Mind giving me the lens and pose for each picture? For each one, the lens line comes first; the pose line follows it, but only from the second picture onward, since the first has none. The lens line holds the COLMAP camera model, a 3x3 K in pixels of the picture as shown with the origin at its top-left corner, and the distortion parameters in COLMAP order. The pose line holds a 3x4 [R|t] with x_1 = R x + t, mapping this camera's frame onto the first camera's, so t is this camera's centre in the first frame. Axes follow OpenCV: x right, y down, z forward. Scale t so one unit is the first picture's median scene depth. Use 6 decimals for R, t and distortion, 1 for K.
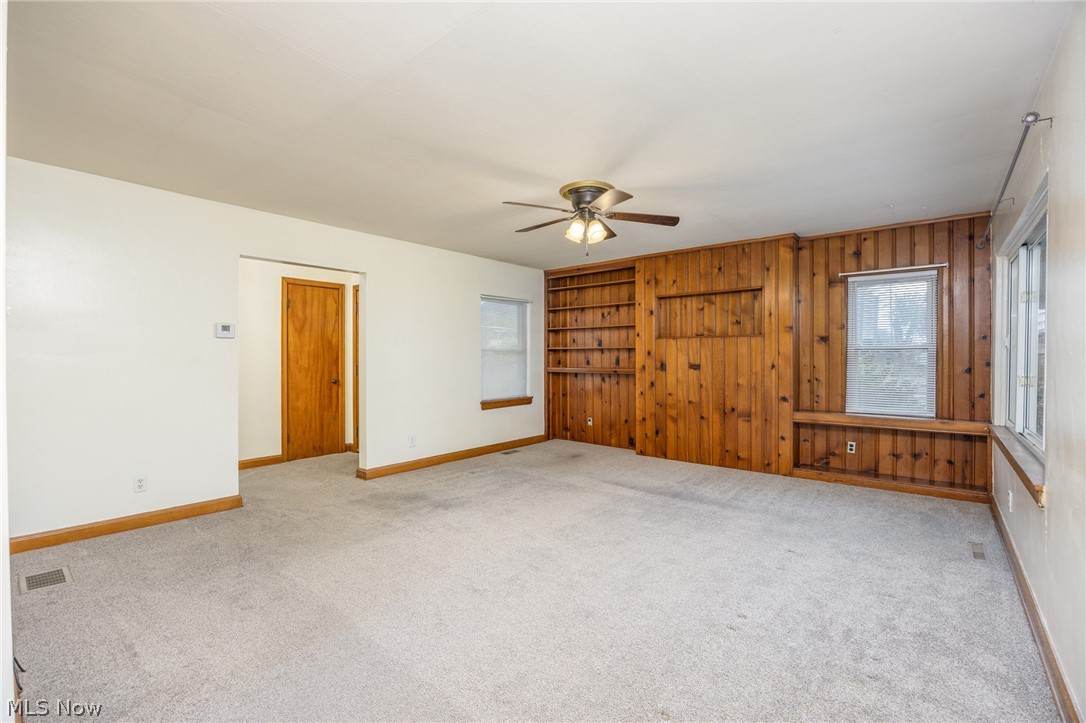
lens RADIAL K [[478.6, 0, 547.9], [0, 478.6, 357.4], [0, 0, 1]] dist [-0.001753, -0.000028]
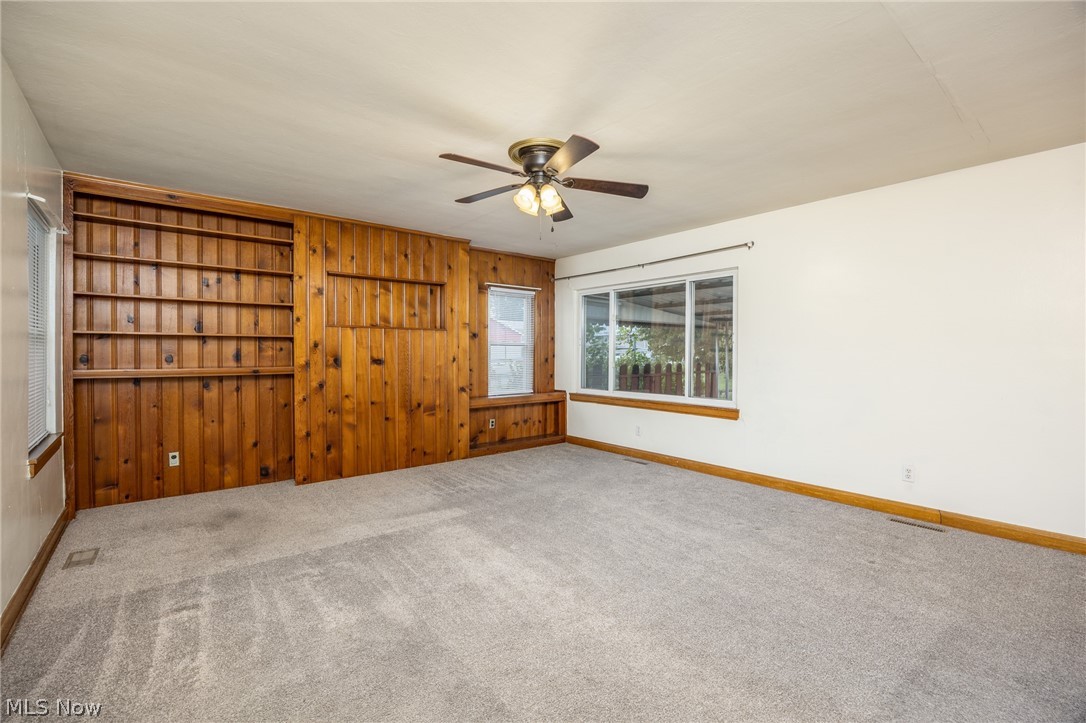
lens RADIAL K [[478.6, 0, 547.9], [0, 478.6, 357.4], [0, 0, 1]] dist [-0.001753, -0.000028]
pose [[0.193119, -0.014155, 0.981073, -0.479162], [-0.007542, 0.999845, 0.015910, -0.004465], [-0.981146, -0.010472, 0.192982, 0.523686]]
